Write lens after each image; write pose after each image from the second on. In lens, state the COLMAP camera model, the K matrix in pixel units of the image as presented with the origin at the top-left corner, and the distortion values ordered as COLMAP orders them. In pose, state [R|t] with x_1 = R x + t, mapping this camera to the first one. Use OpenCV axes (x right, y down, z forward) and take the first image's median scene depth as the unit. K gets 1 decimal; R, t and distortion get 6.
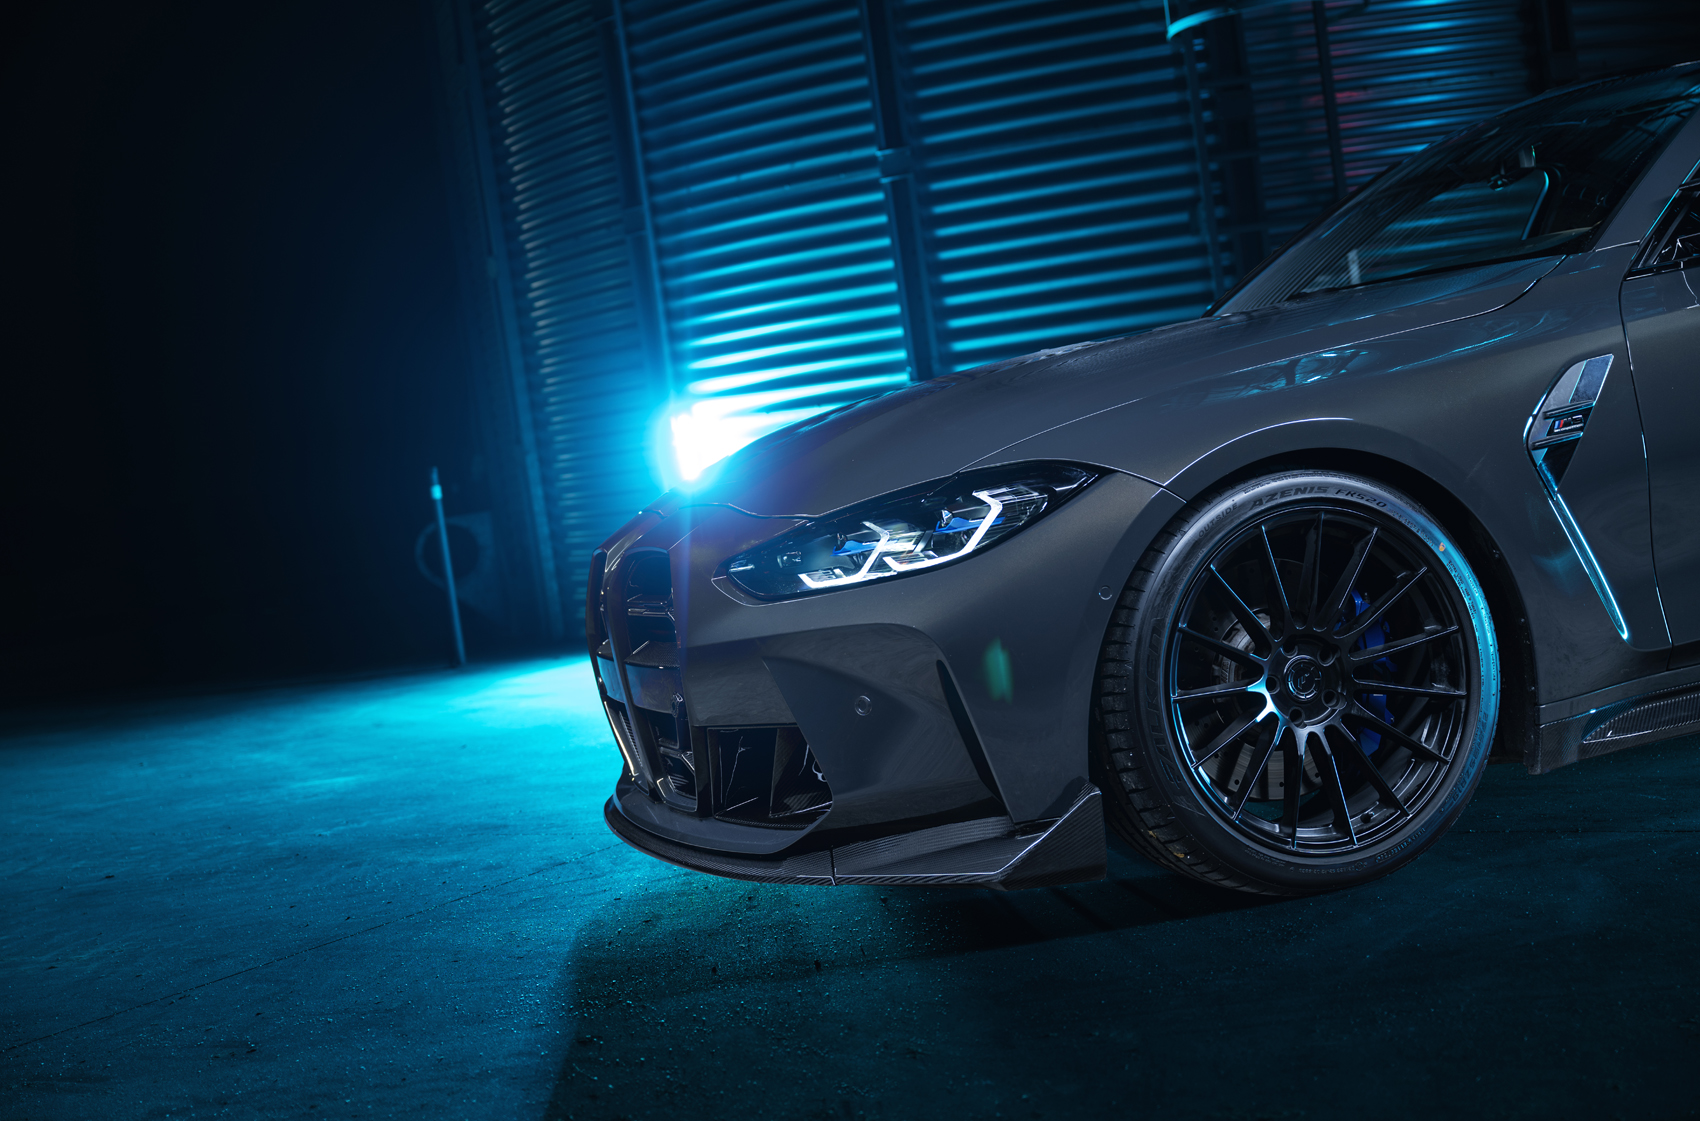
lens RADIAL K [[1983.4, 0, 850.0], [0, 1983.4, 560.5], [0, 0, 1]] dist [-0.022272, -0.027872]
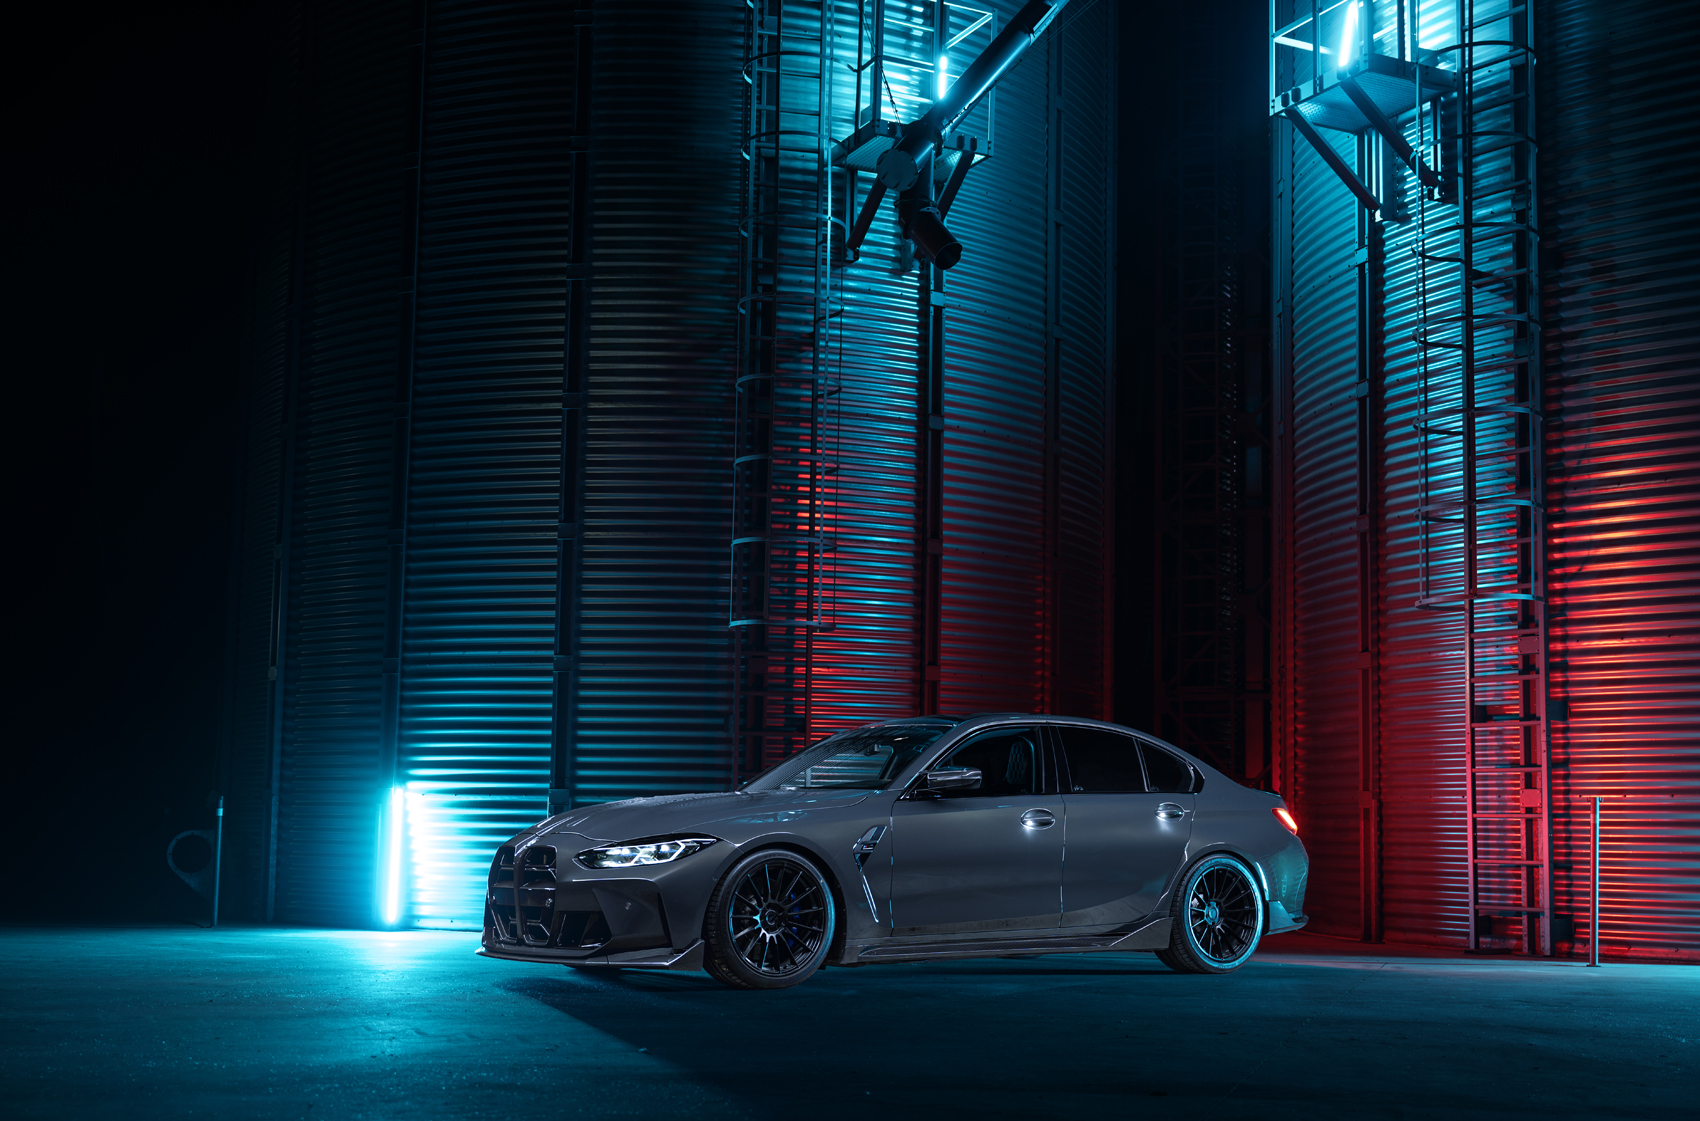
lens RADIAL K [[1915.6, 0, 850.0], [0, 1915.6, 560.5], [0, 0, 1]] dist [-0.022609, -0.030080]
pose [[0.952491, 0.179801, 0.245831, -0.464762], [-0.123057, 0.965524, -0.229392, 0.184977], [-0.278601, 0.188242, 0.941778, -1.853040]]
